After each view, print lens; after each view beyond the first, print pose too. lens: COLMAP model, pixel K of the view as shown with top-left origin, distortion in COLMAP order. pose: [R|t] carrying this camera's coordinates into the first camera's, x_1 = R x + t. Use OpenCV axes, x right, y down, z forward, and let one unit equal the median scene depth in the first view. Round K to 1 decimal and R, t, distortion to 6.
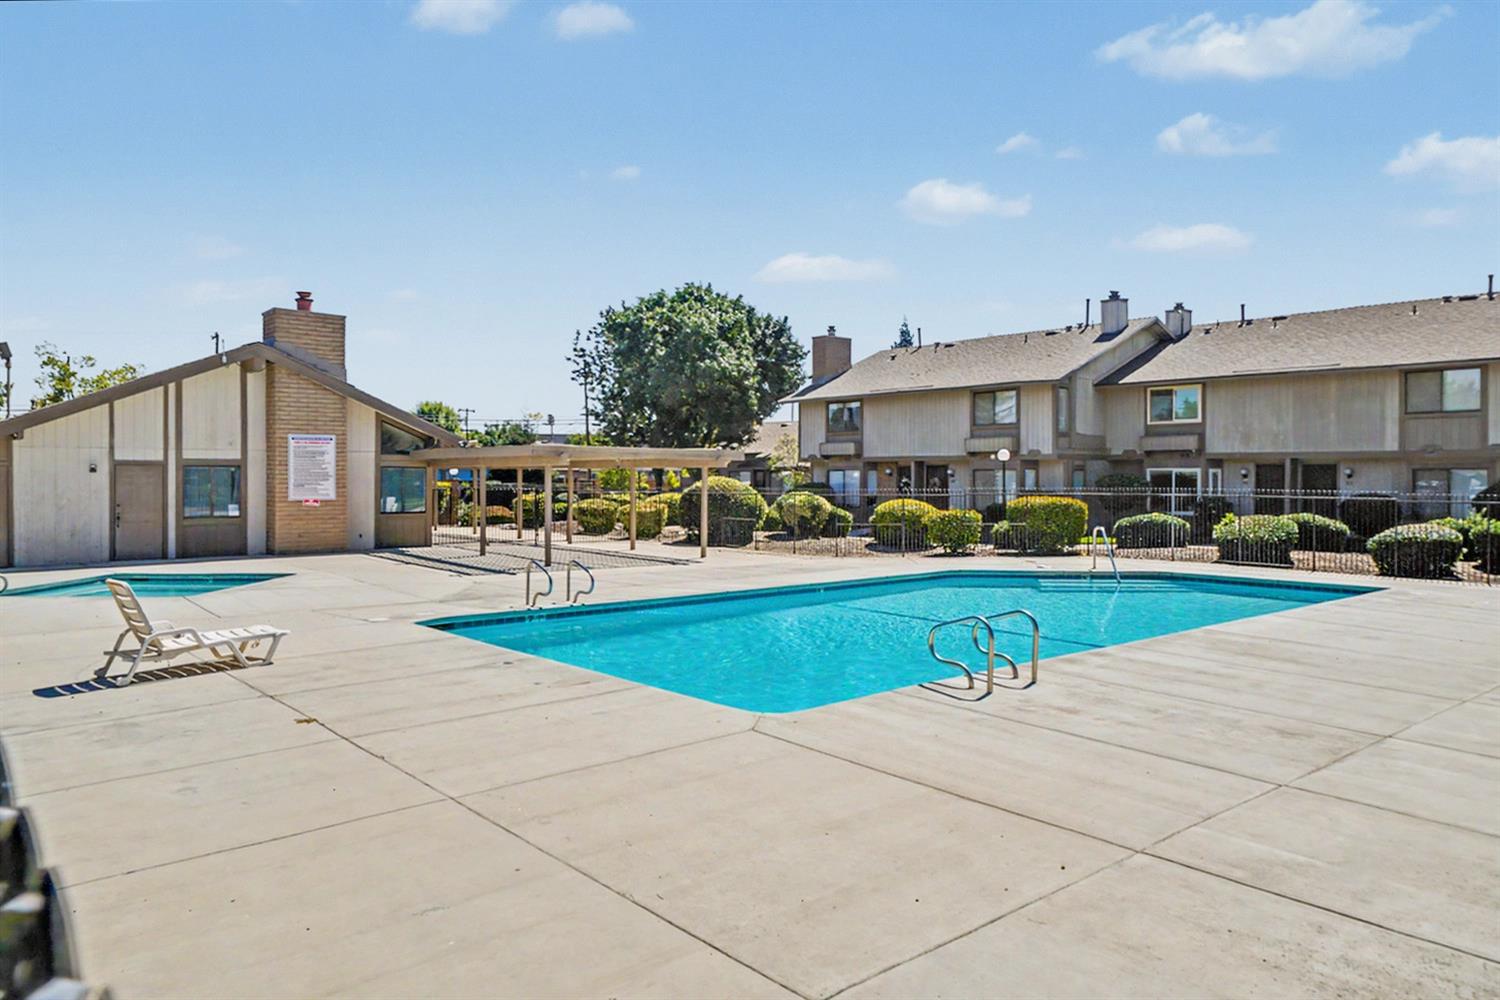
lens RADIAL K [[1017.5, 0, 750.6], [0, 1017.5, 495.2], [0, 0, 1]] dist [-0.003912, -0.000177]
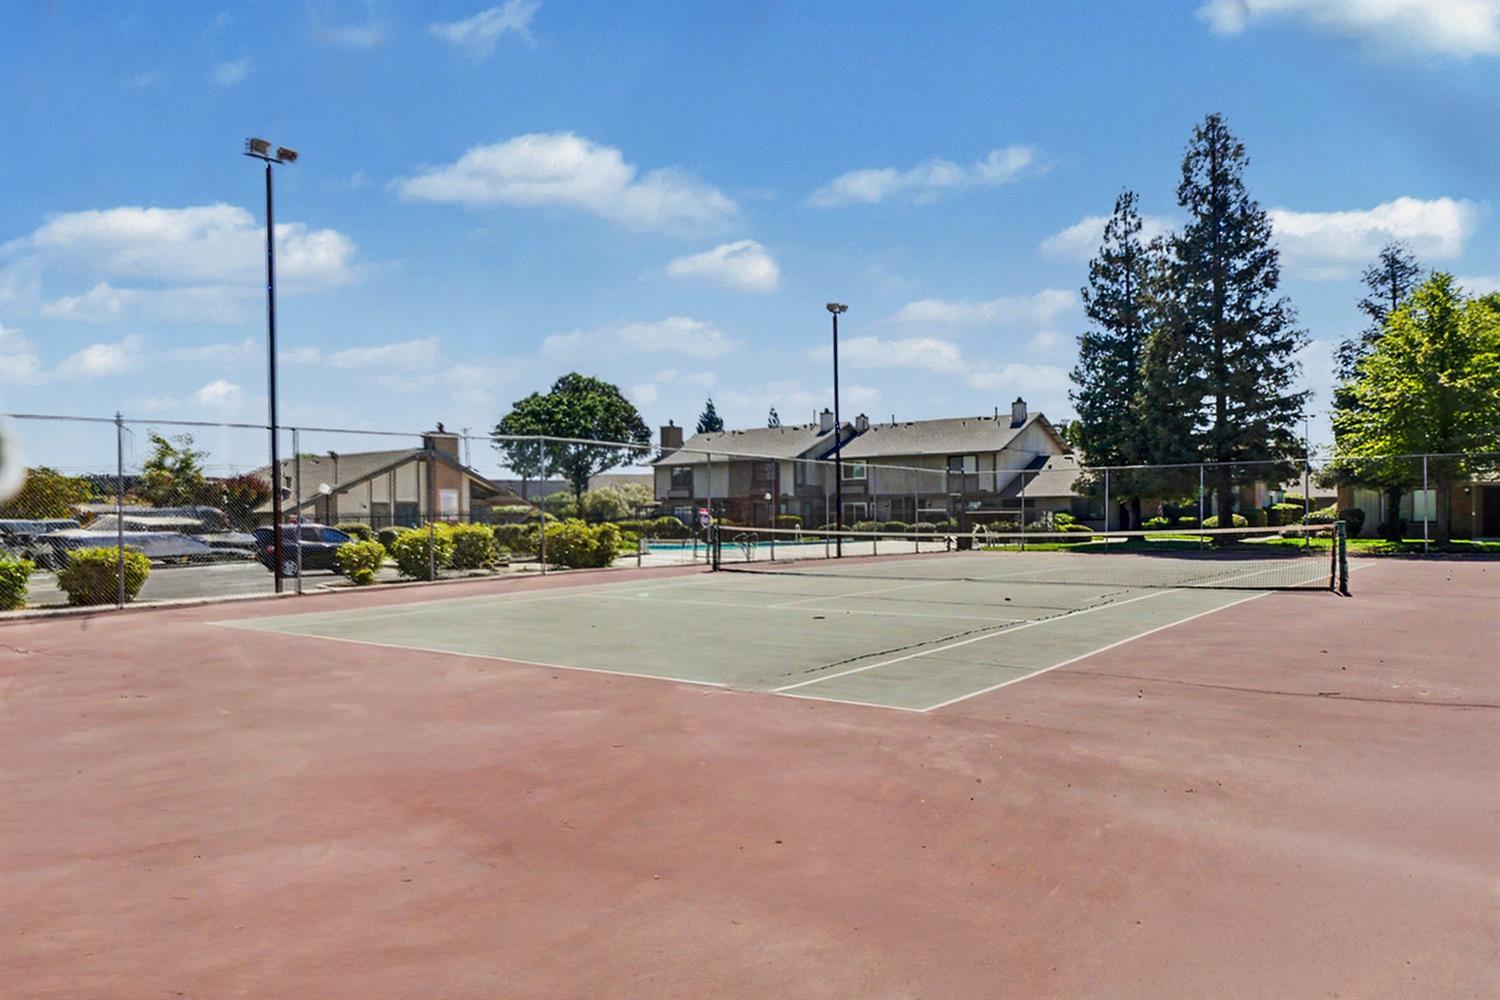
lens RADIAL K [[1017.5, 0, 751.3], [0, 1017.5, 504.3], [0, 0, 1]] dist [-0.003912, -0.000177]
pose [[0.980530, -0.009932, 0.196117, -0.151781], [0.016207, 0.999406, -0.030413, 0.031070], [-0.195698, 0.032999, 0.980109, -0.830074]]
